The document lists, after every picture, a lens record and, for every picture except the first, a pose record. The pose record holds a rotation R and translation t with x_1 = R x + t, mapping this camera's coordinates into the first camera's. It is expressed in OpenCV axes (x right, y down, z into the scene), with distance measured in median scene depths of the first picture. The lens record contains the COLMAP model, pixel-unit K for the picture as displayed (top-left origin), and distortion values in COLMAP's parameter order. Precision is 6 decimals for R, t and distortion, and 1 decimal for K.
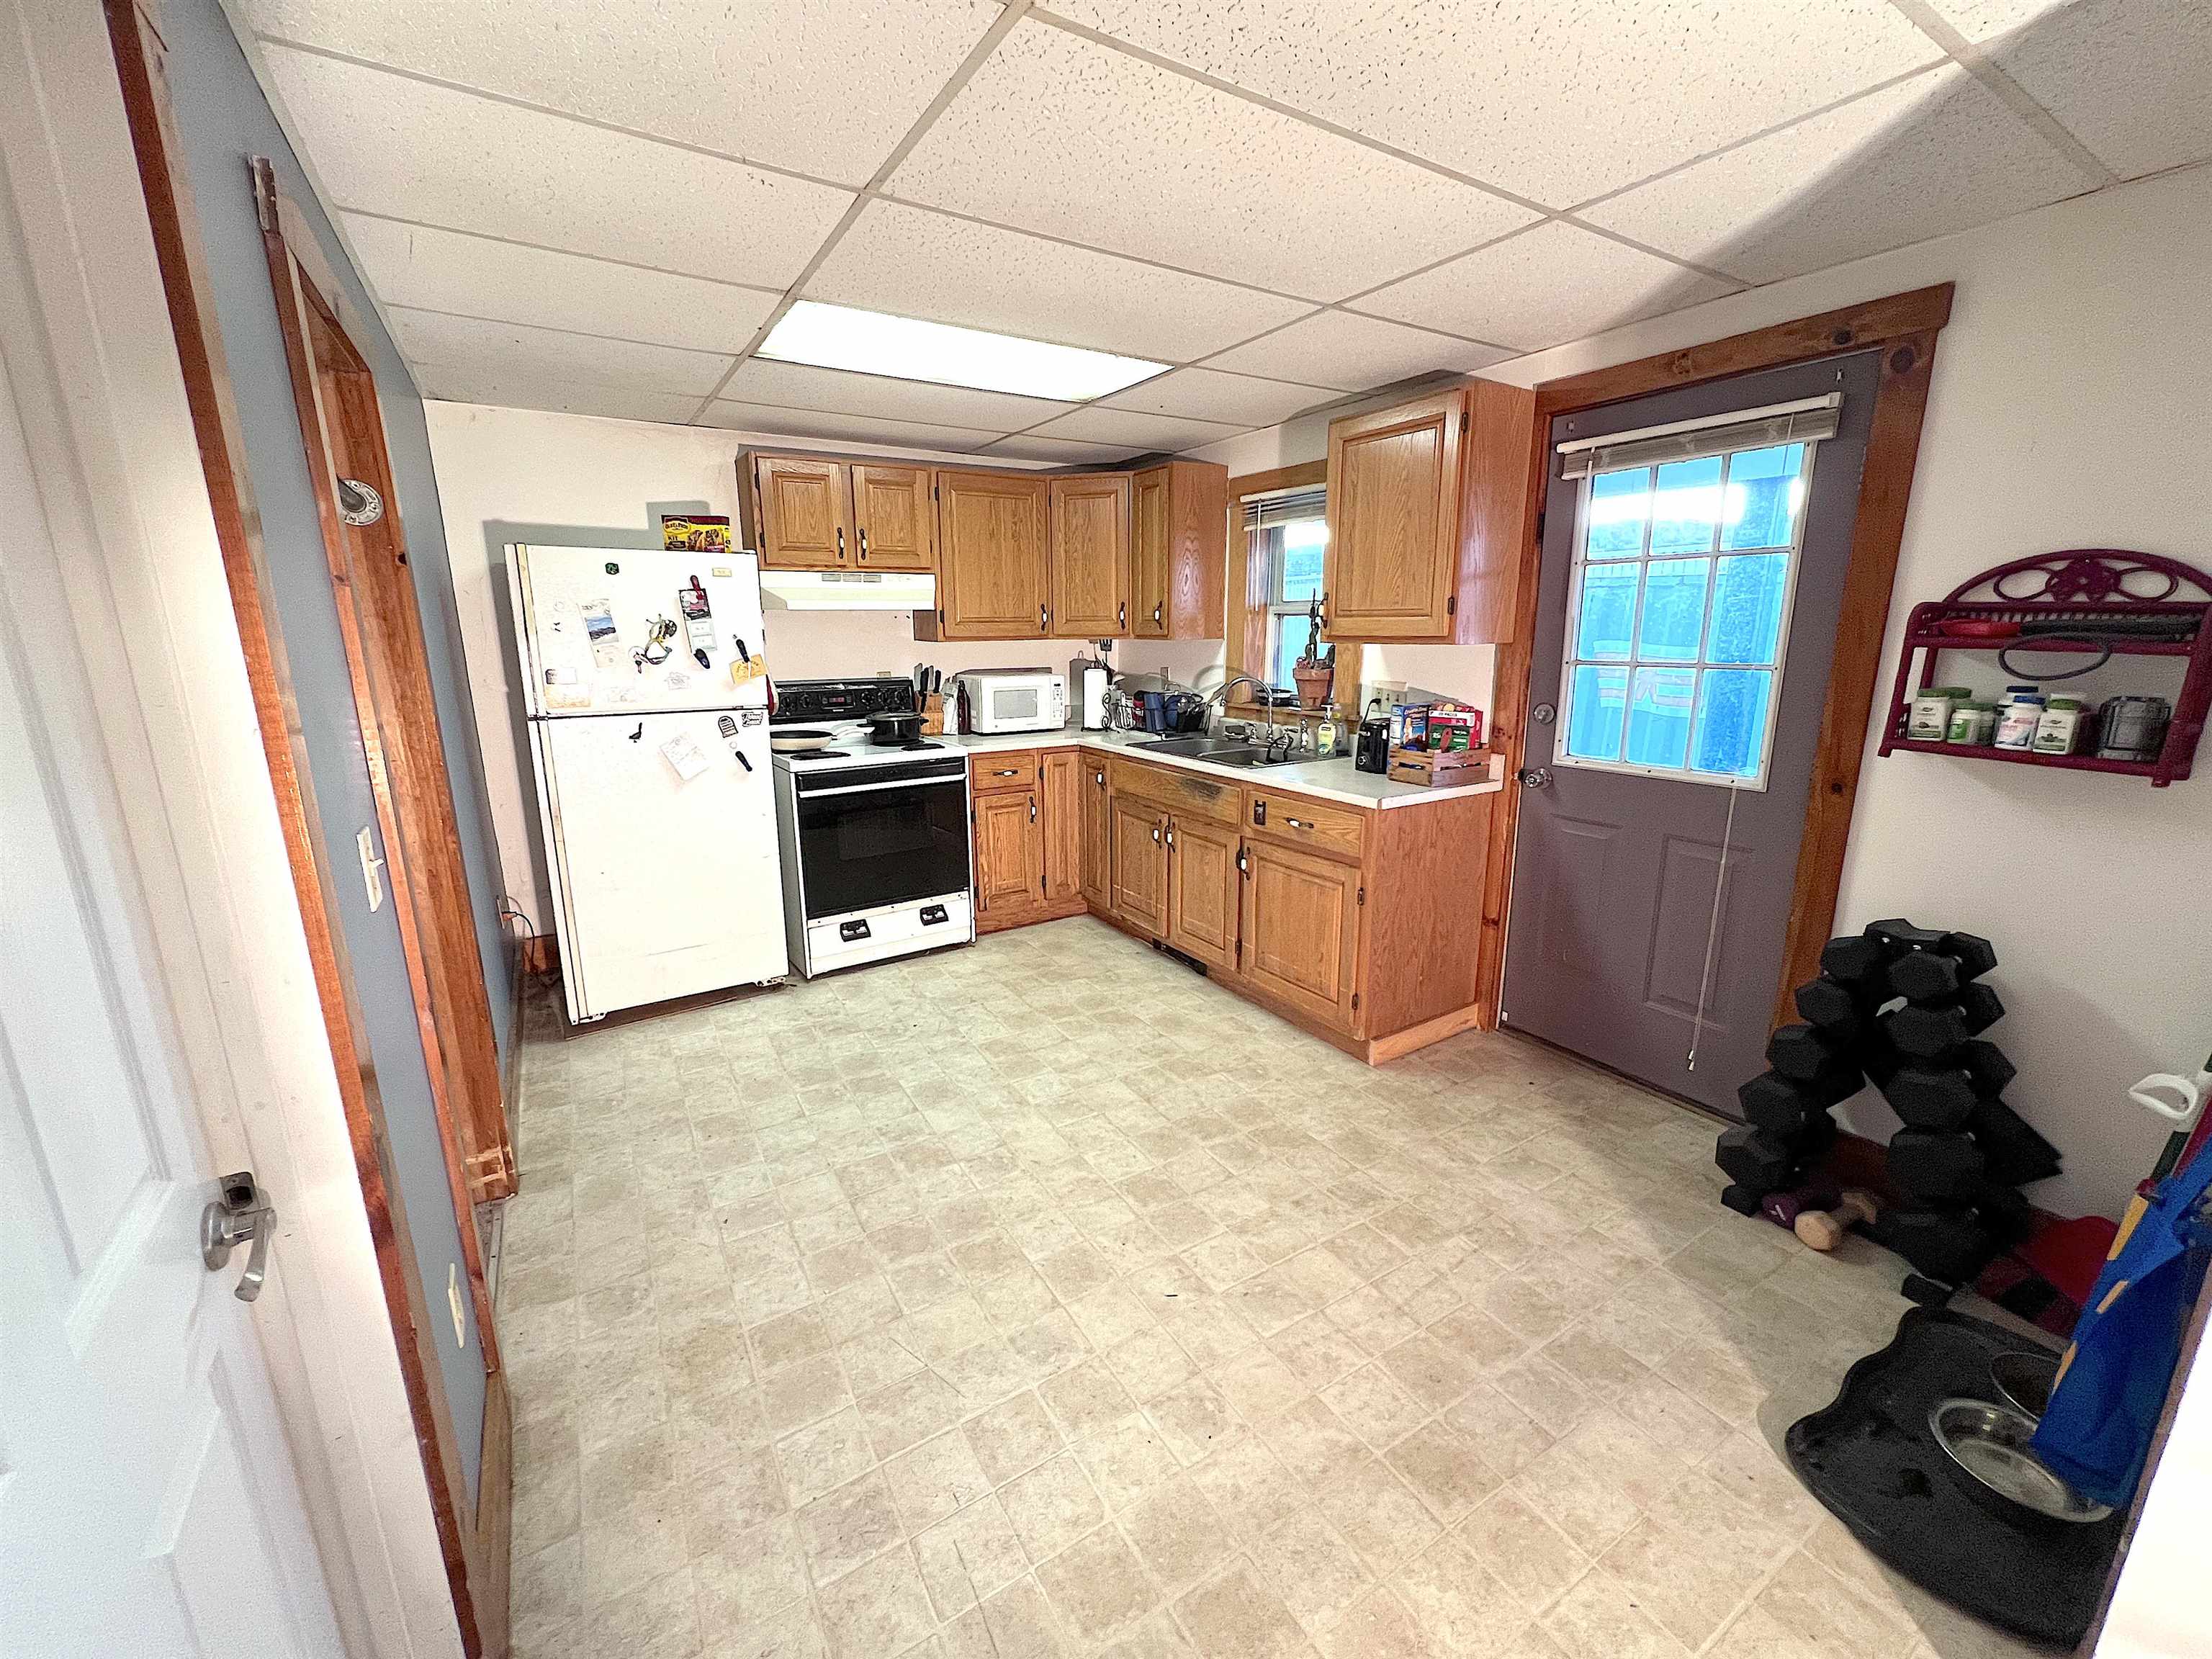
lens RADIAL K [[886.7, 0, 1100.6], [0, 886.7, 824.0], [0, 0, 1]] dist [0.000507, -0.000306]
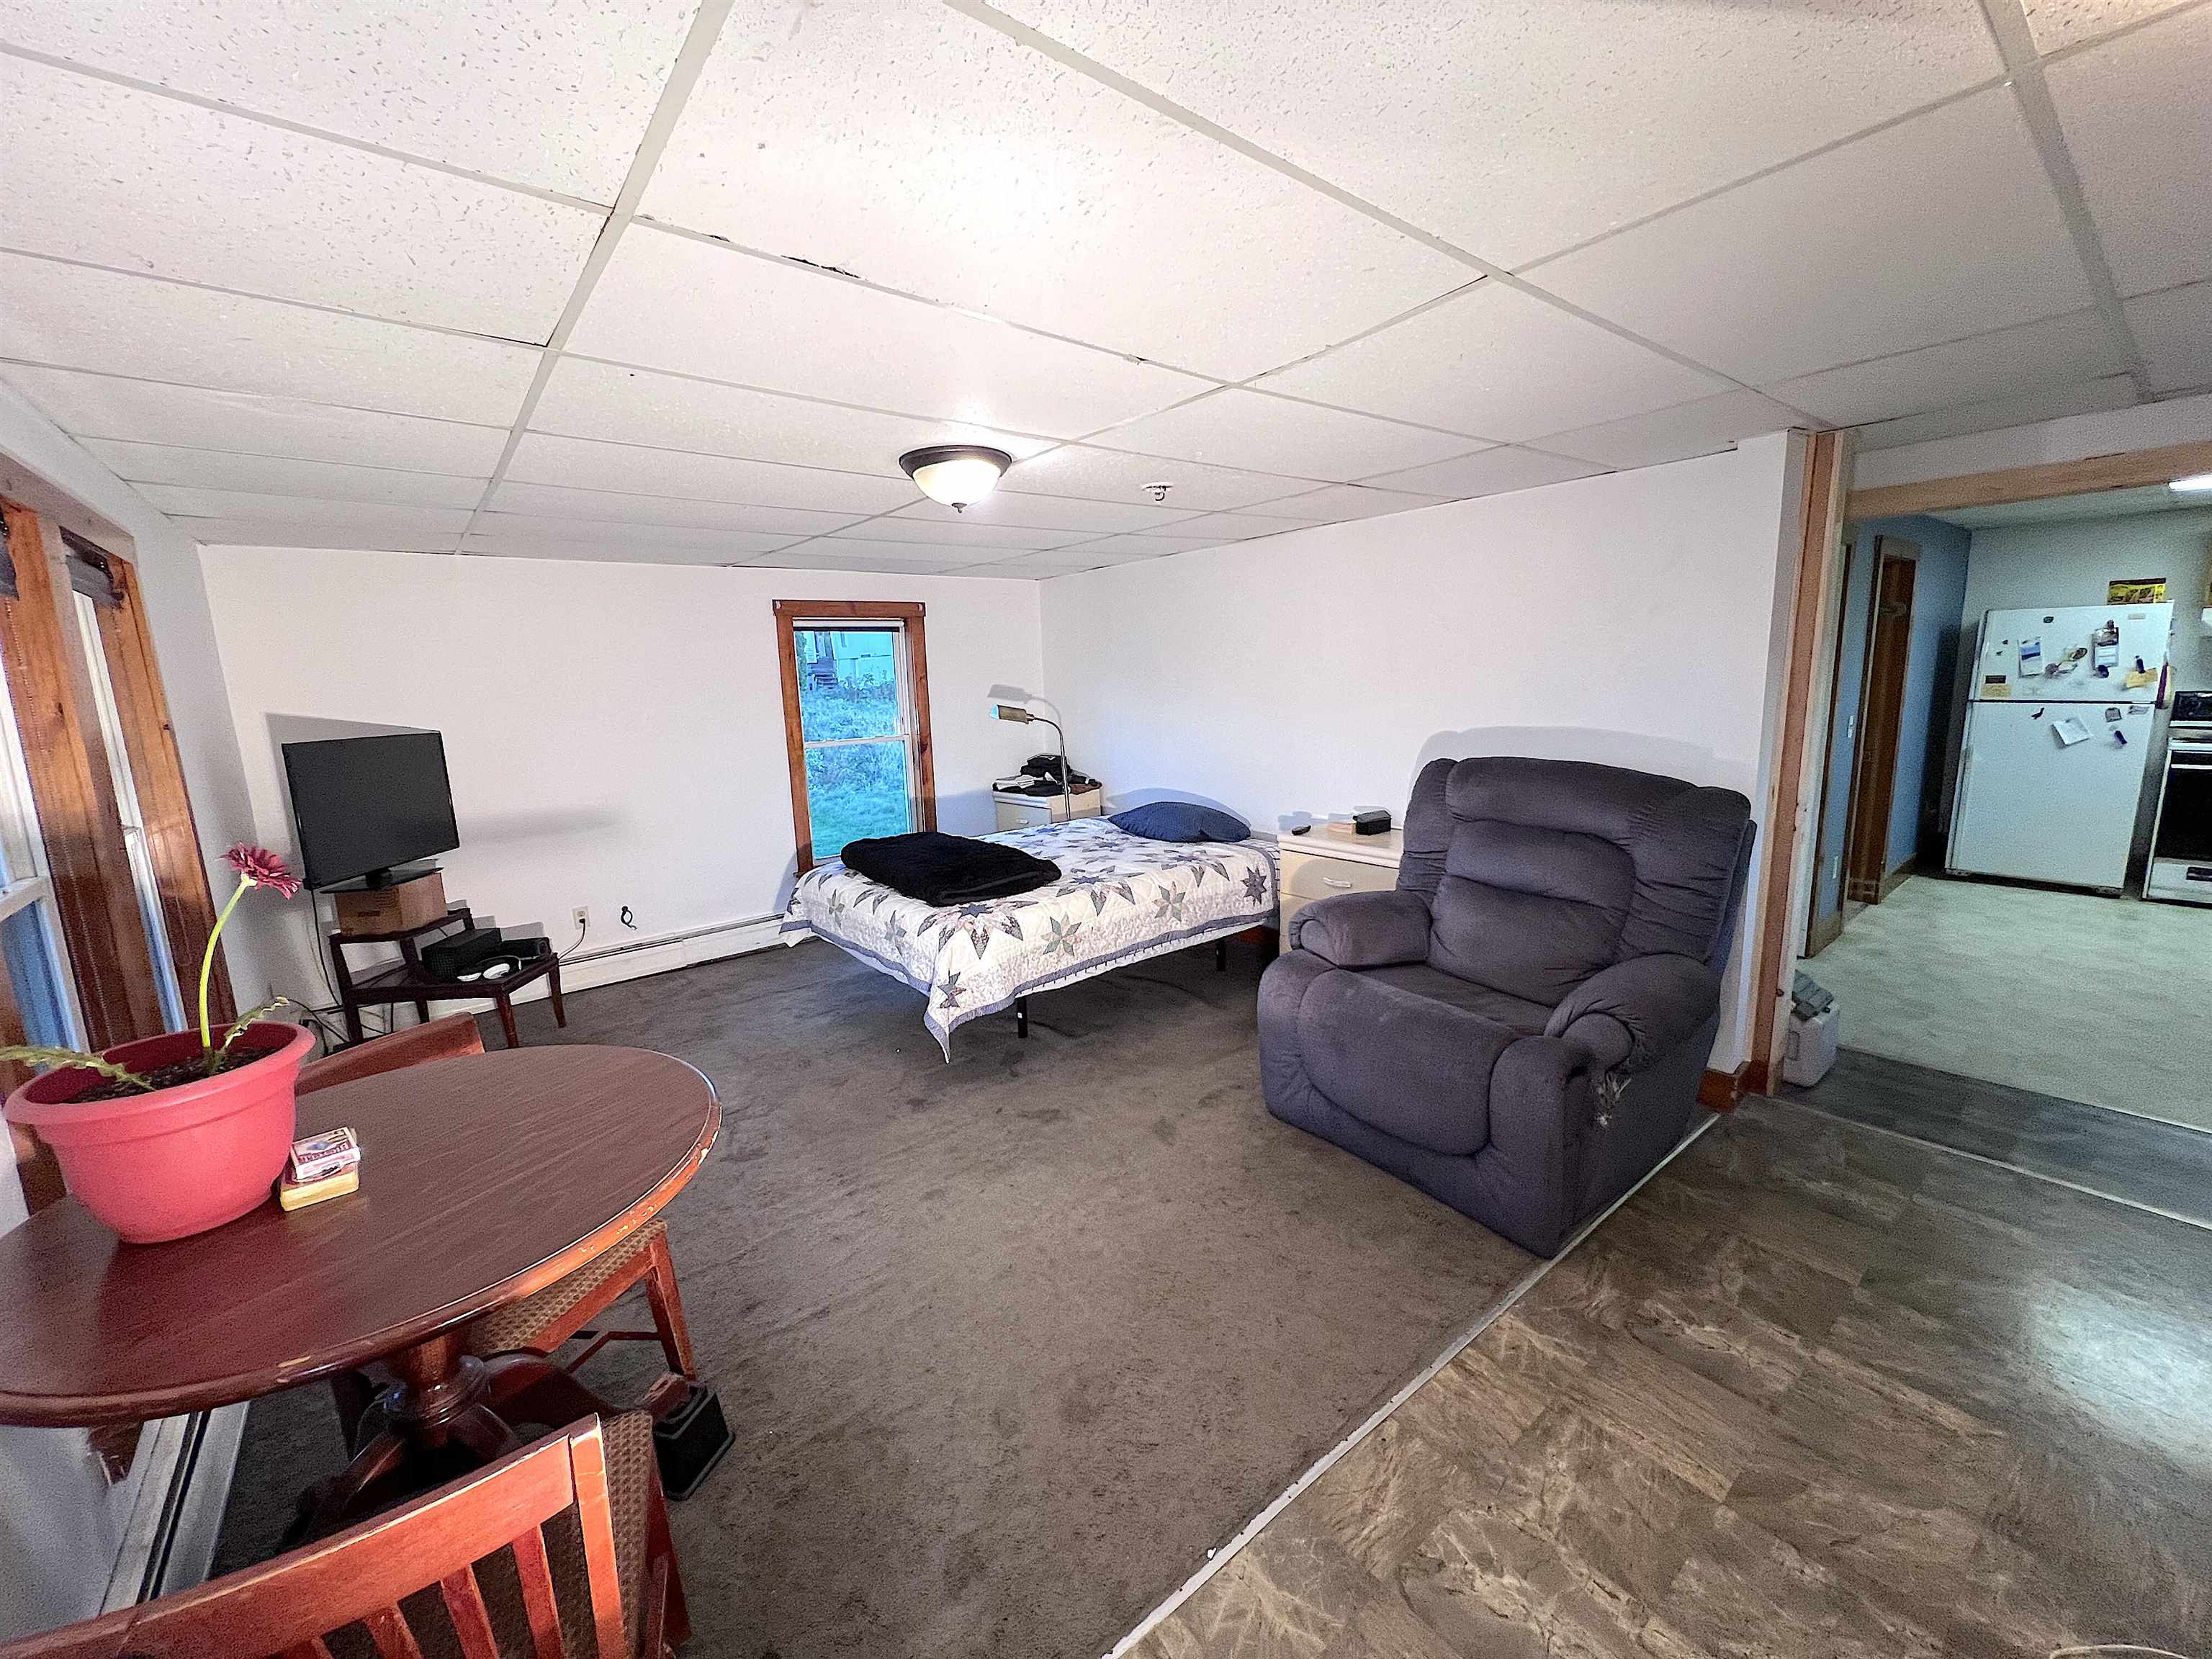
lens RADIAL K [[886.7, 0, 1100.0], [0, 886.7, 811.0], [0, 0, 1]] dist [0.000507, -0.000306]
pose [[0.114346, 0.159207, -0.980601, 0.954228], [-0.189781, 0.972397, 0.135745, 0.186486], [0.975145, 0.170577, 0.141404, -0.953662]]
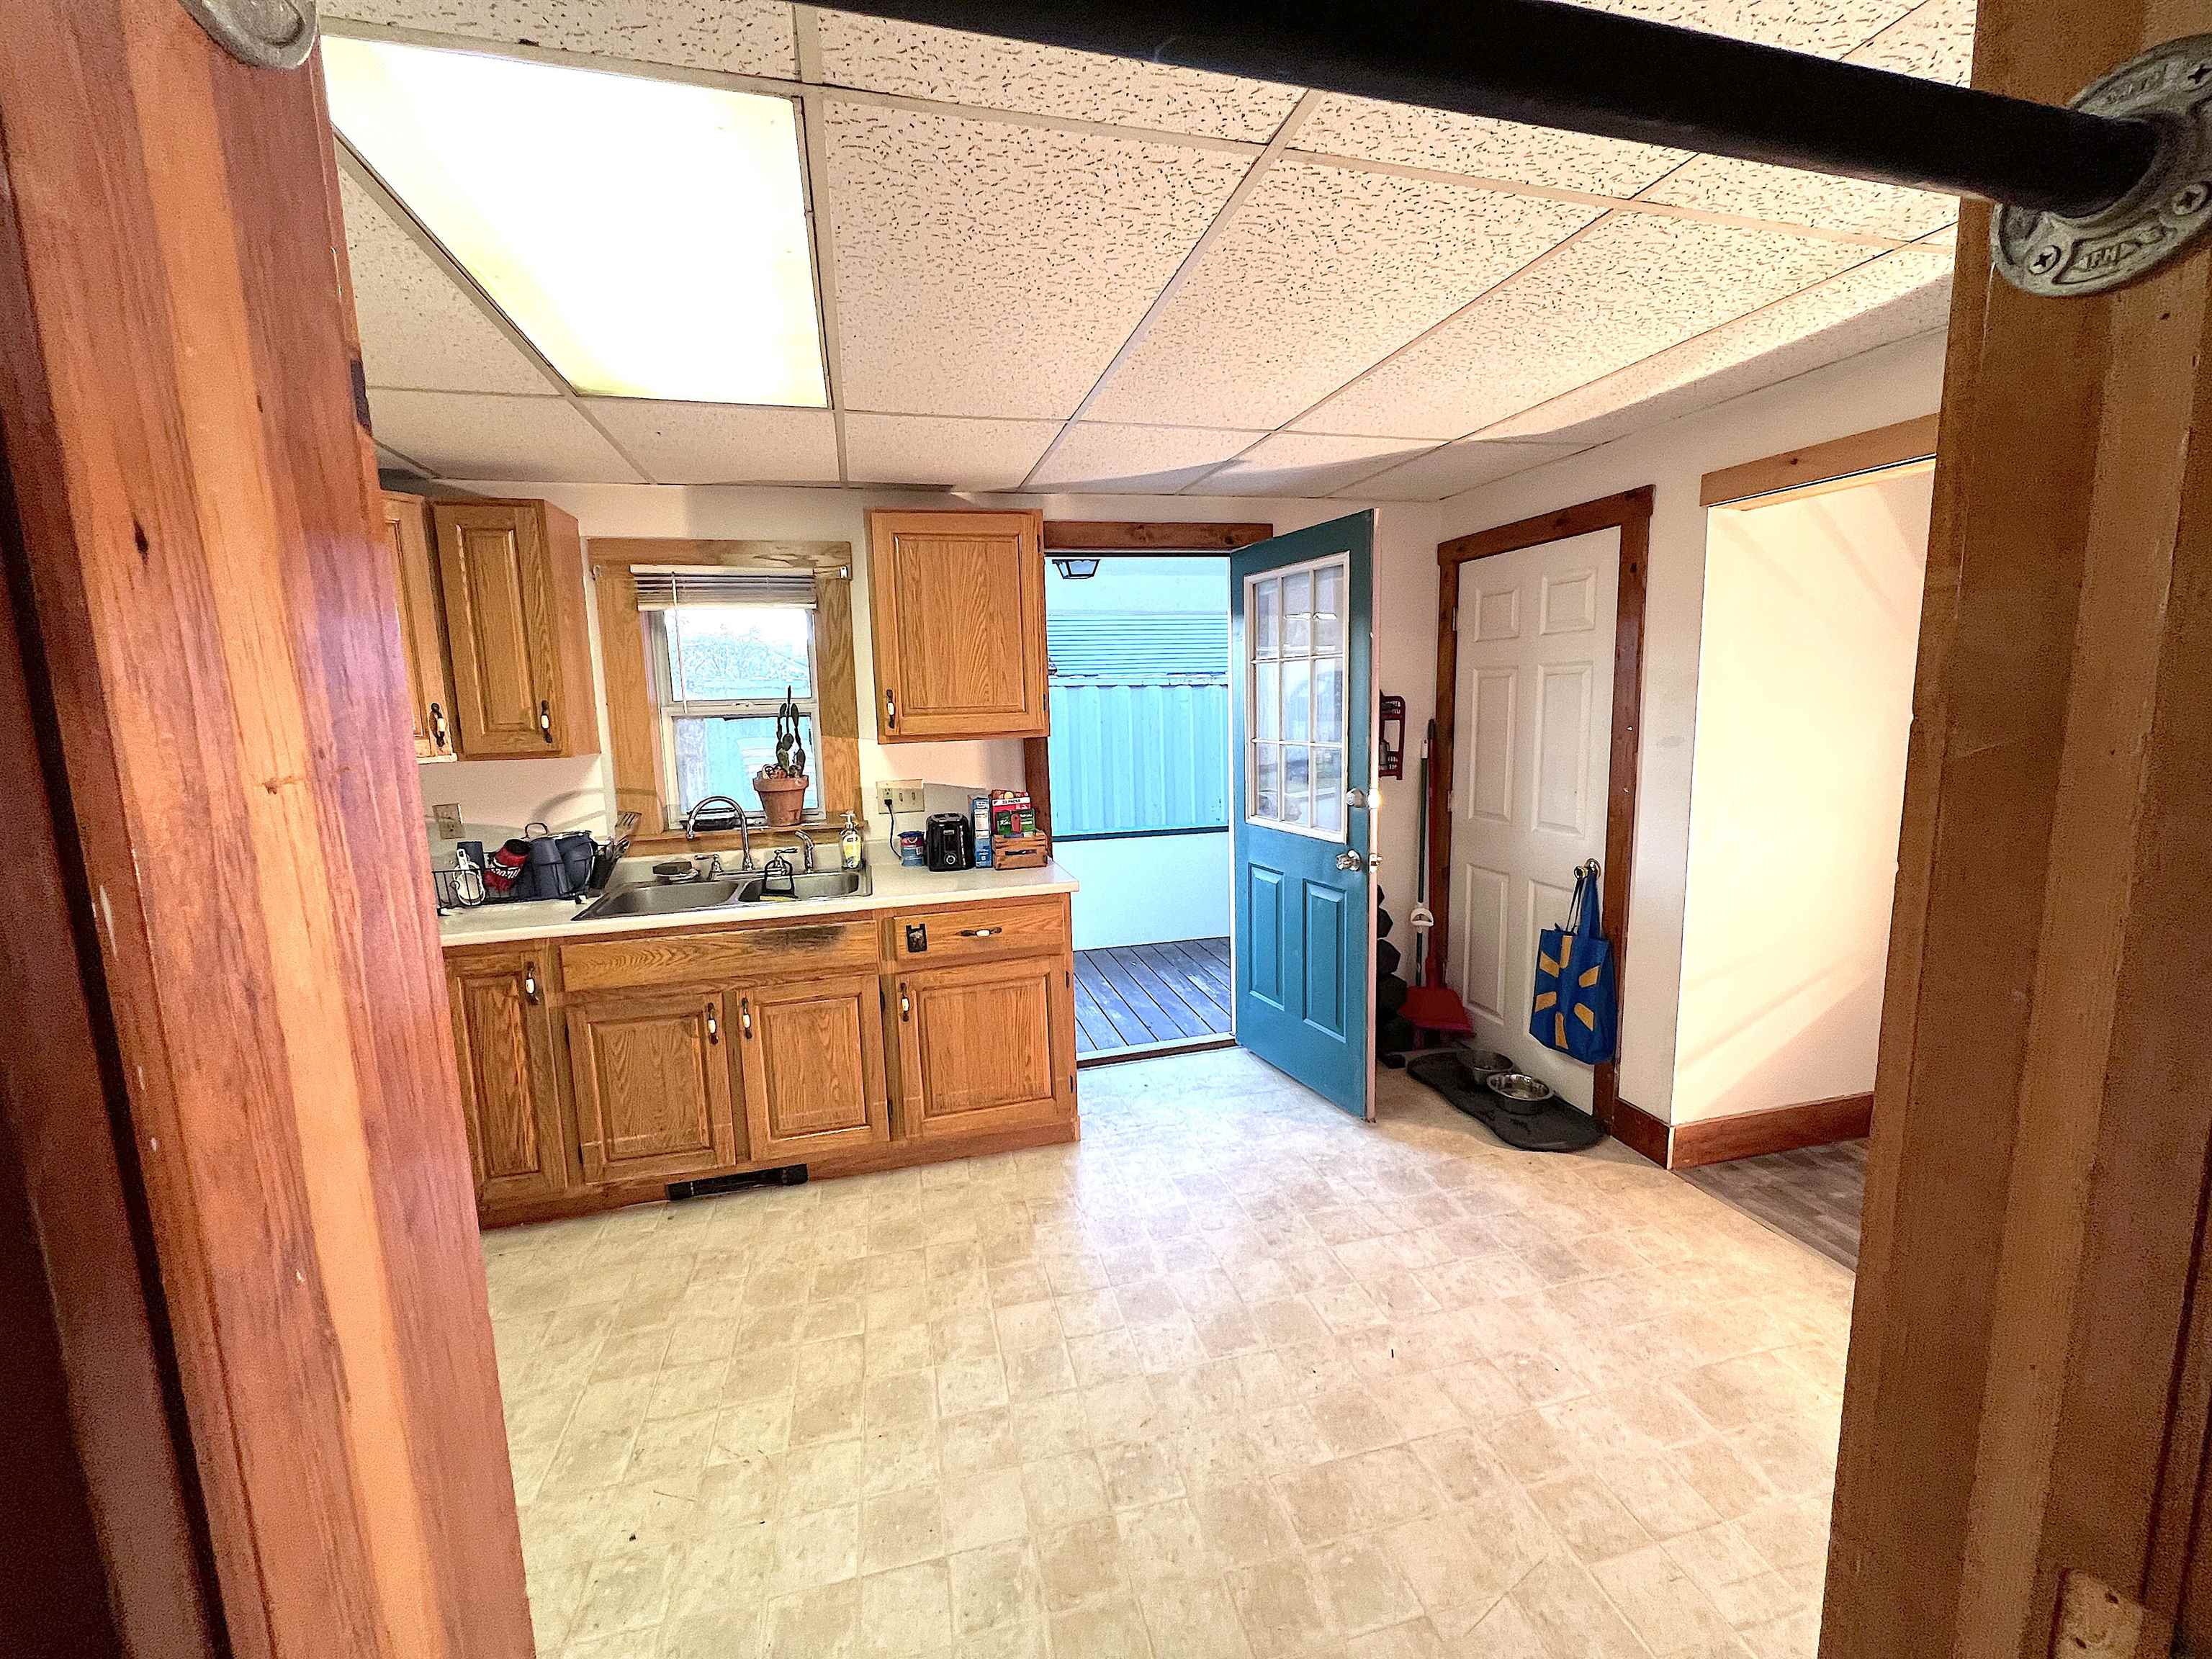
lens RADIAL K [[886.7, 0, 1104.3], [0, 886.7, 821.5], [0, 0, 1]] dist [0.000507, -0.000306]
pose [[0.291239, -0.132448, 0.947437, -0.550789], [0.240488, 0.968702, 0.061496, -0.127801], [-0.925930, 0.209937, 0.313976, 0.517209]]
